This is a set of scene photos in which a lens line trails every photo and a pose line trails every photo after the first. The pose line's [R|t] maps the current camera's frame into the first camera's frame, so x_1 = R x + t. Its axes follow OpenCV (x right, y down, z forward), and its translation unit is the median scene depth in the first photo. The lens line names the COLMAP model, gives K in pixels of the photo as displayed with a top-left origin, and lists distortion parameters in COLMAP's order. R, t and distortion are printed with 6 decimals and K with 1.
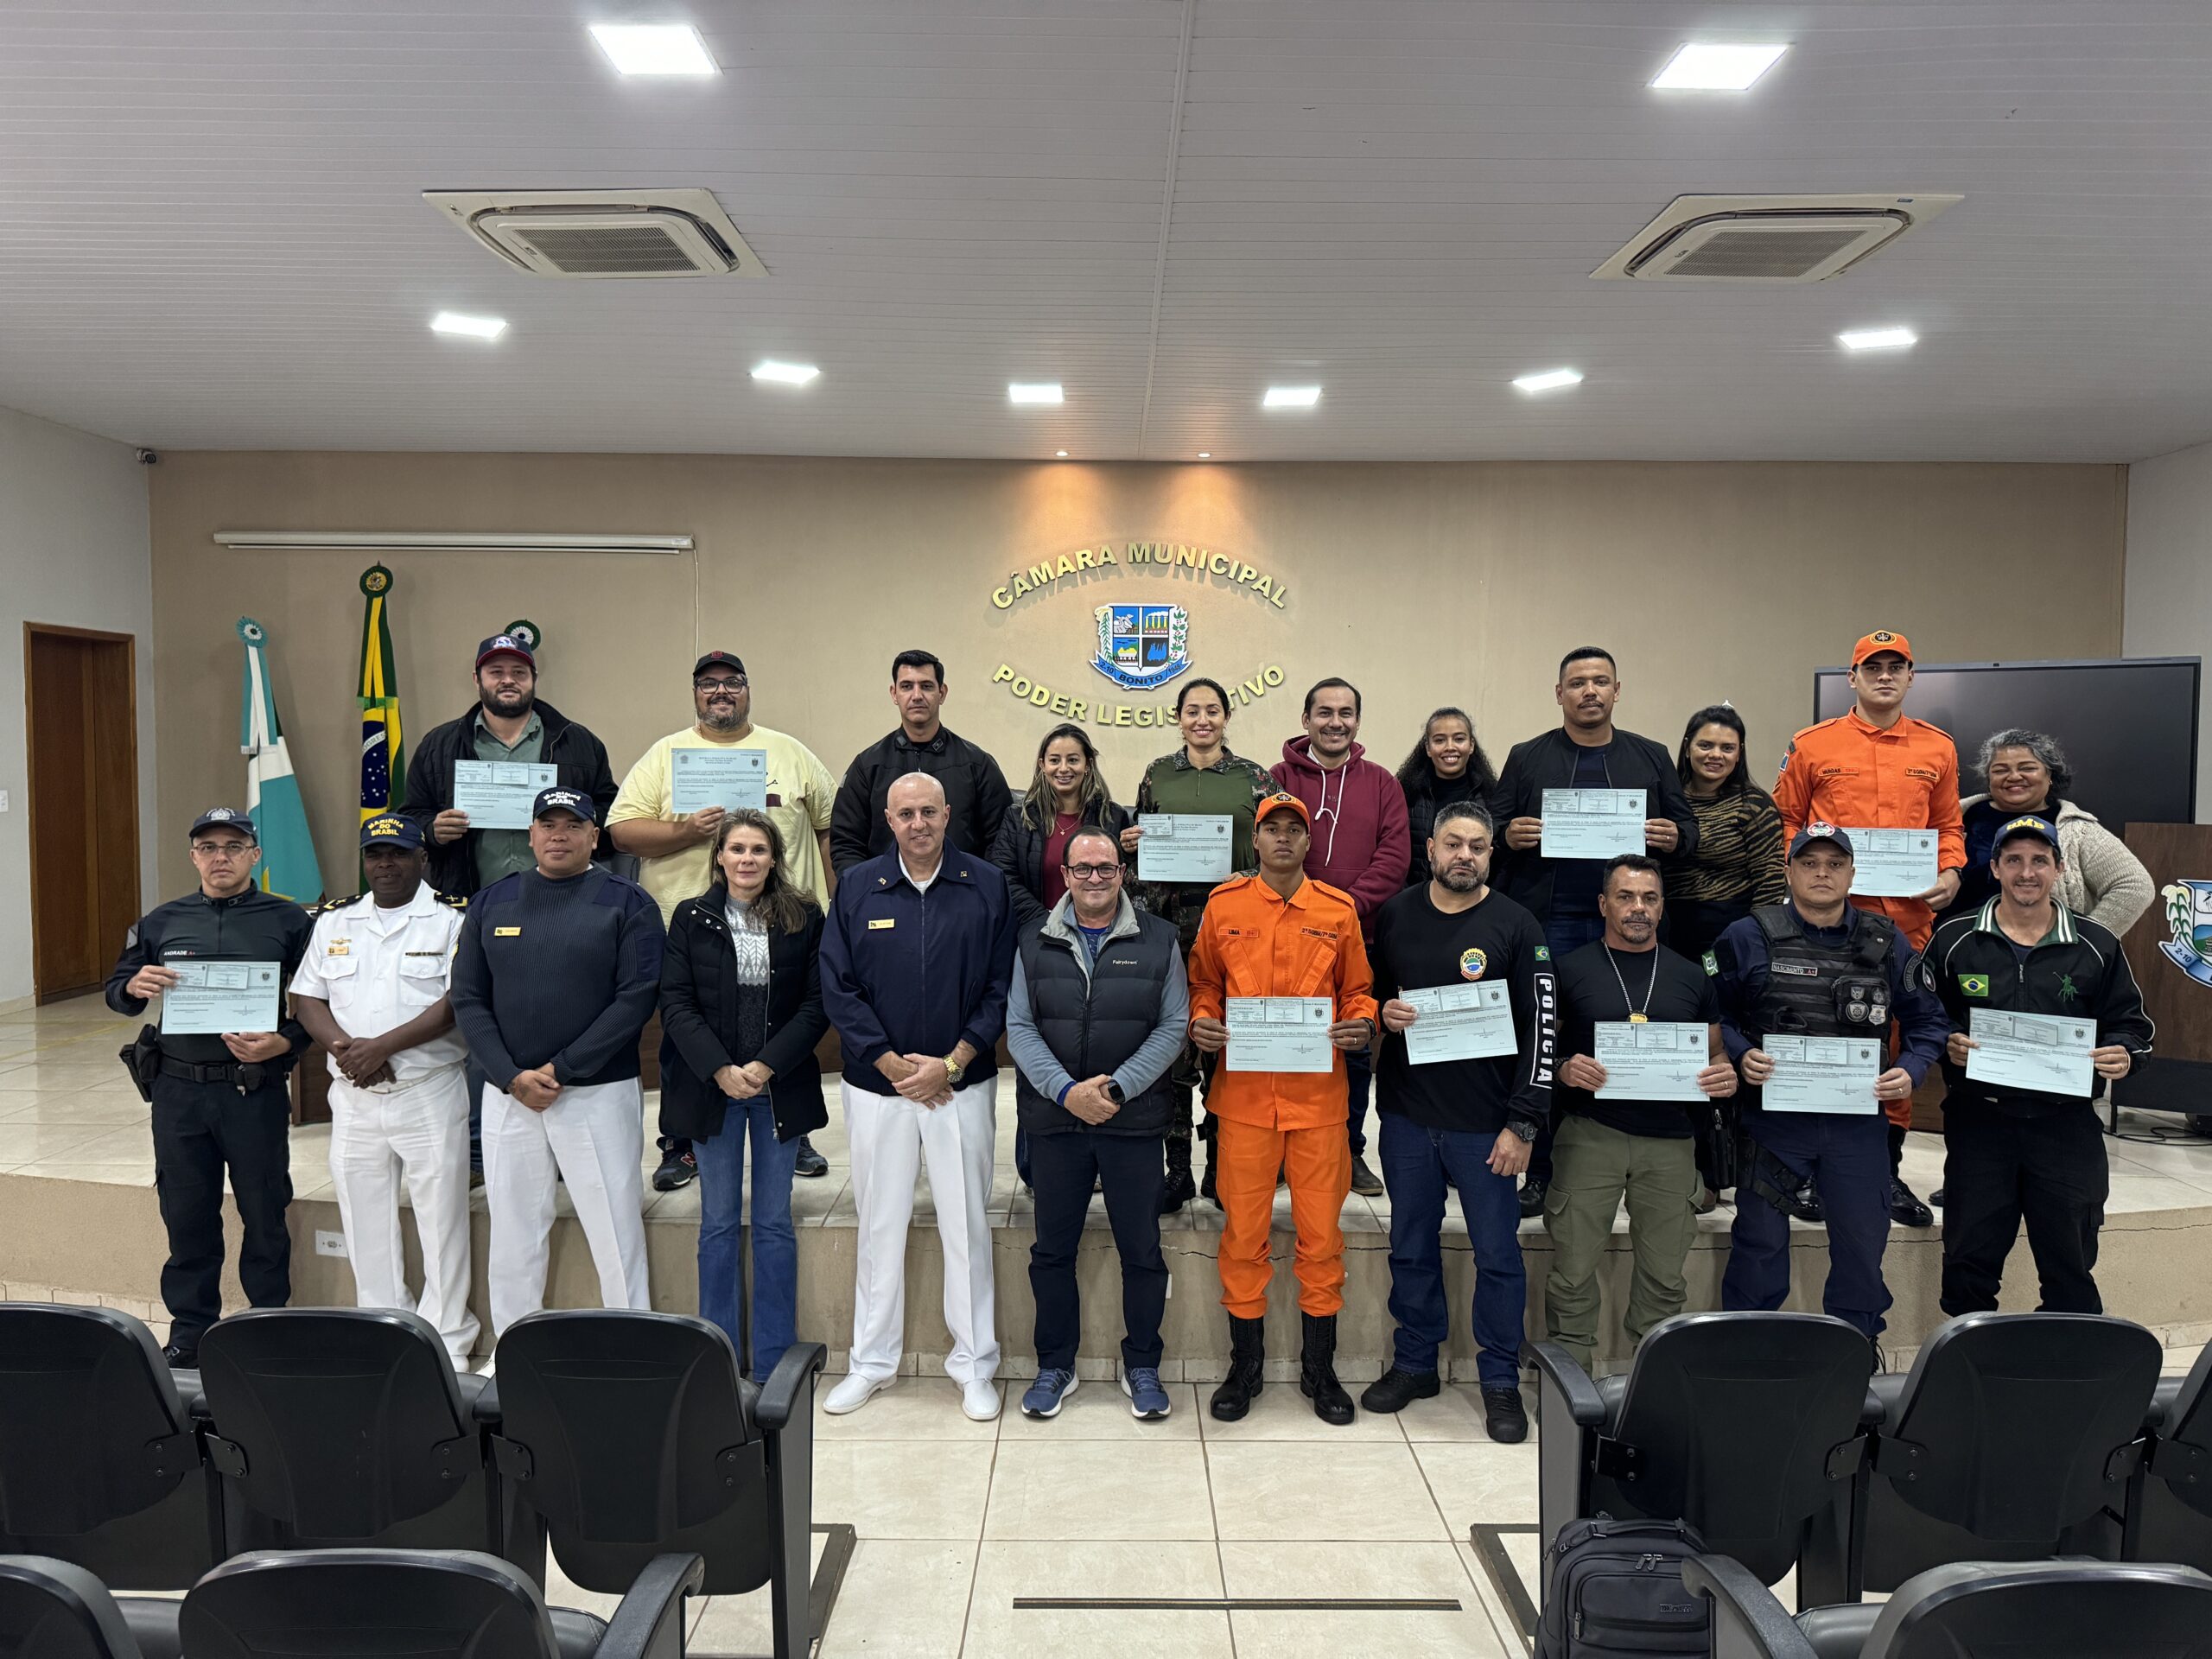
lens RADIAL K [[1430.9, 0, 1082.7], [0, 1430.9, 827.2], [0, 0, 1]] dist [0.040904, -0.000783]
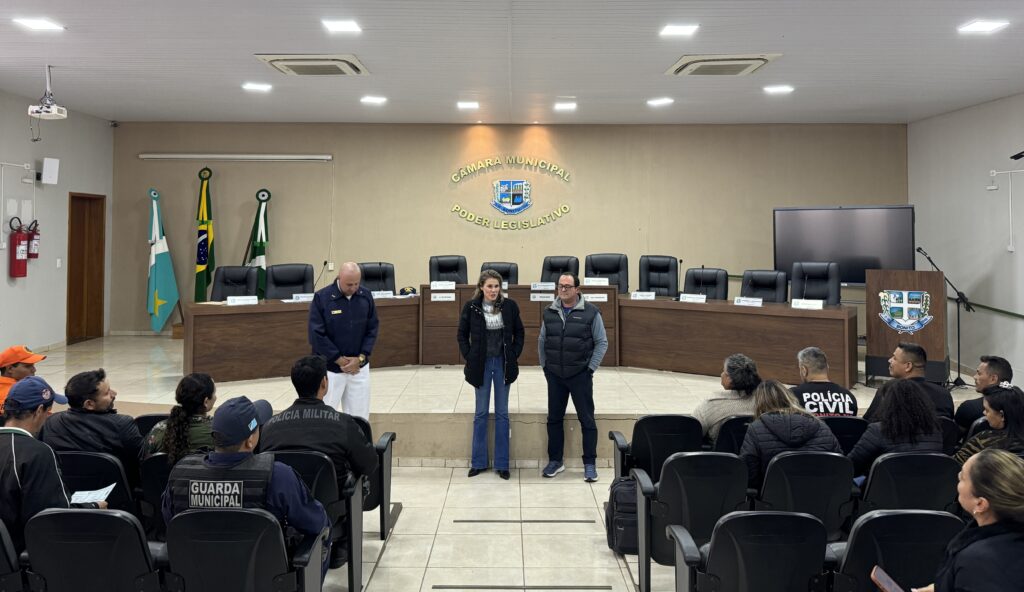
lens RADIAL K [[678.5, 0, 495.0], [0, 678.5, 202.1], [0, 0, 1]] dist [0.060588, -0.001762]
pose [[0.999985, -0.004941, -0.002426, 0.015430], [0.004682, 0.995263, -0.097109, -0.003698], [0.002894, 0.097096, 0.995271, -0.176759]]
